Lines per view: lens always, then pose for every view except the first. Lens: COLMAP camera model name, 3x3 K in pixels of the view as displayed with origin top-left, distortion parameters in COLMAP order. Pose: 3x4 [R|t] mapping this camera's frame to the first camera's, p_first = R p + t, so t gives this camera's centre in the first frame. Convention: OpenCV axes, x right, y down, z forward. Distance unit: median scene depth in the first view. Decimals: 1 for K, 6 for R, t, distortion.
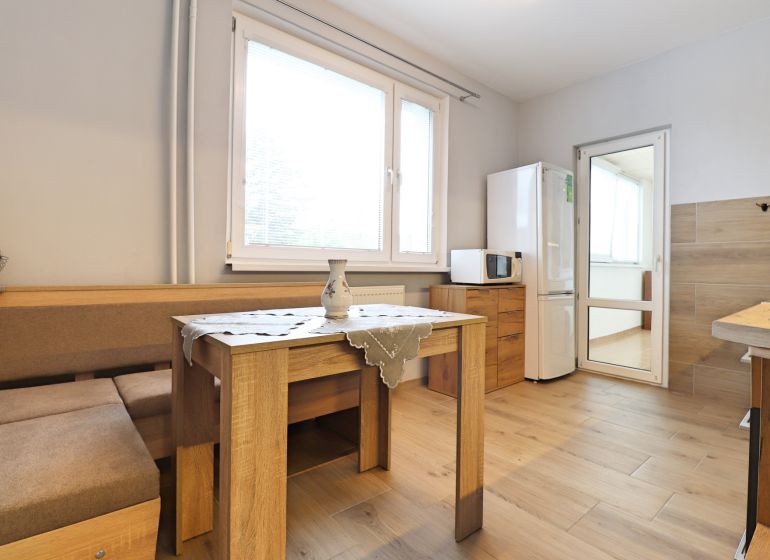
lens RADIAL K [[396.1, 0, 379.1], [0, 396.1, 269.5], [0, 0, 1]] dist [-0.007274, -0.008470]
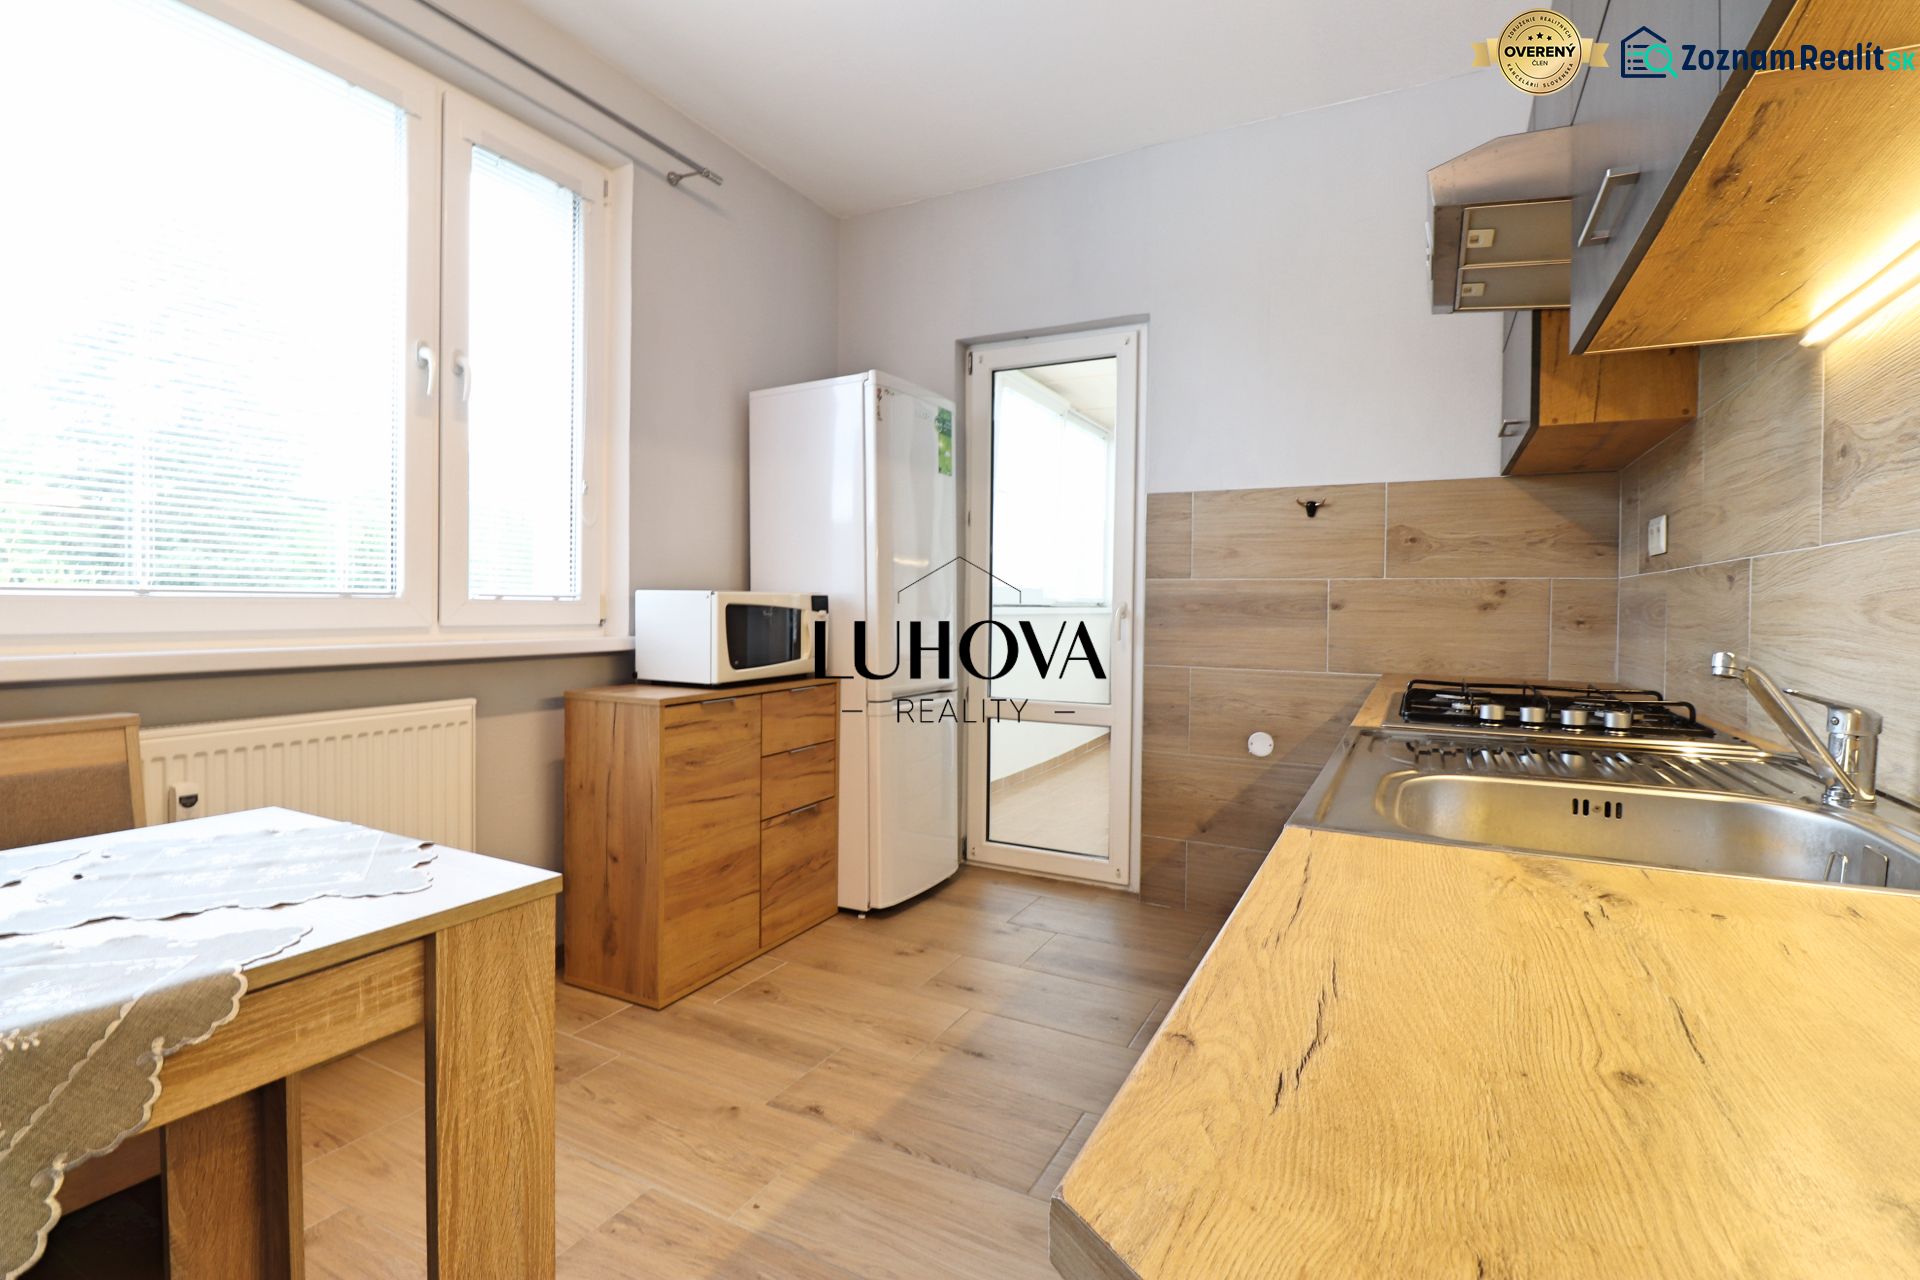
lens RADIAL K [[901.0, 0, 949.7], [0, 901.0, 624.1], [0, 0, 1]] dist [-0.011769, -0.003024]
pose [[0.924108, -0.009073, 0.382024, 0.133805], [-0.000671, 0.999678, 0.025365, -0.039938], [-0.382132, -0.023696, 0.923804, 0.125164]]
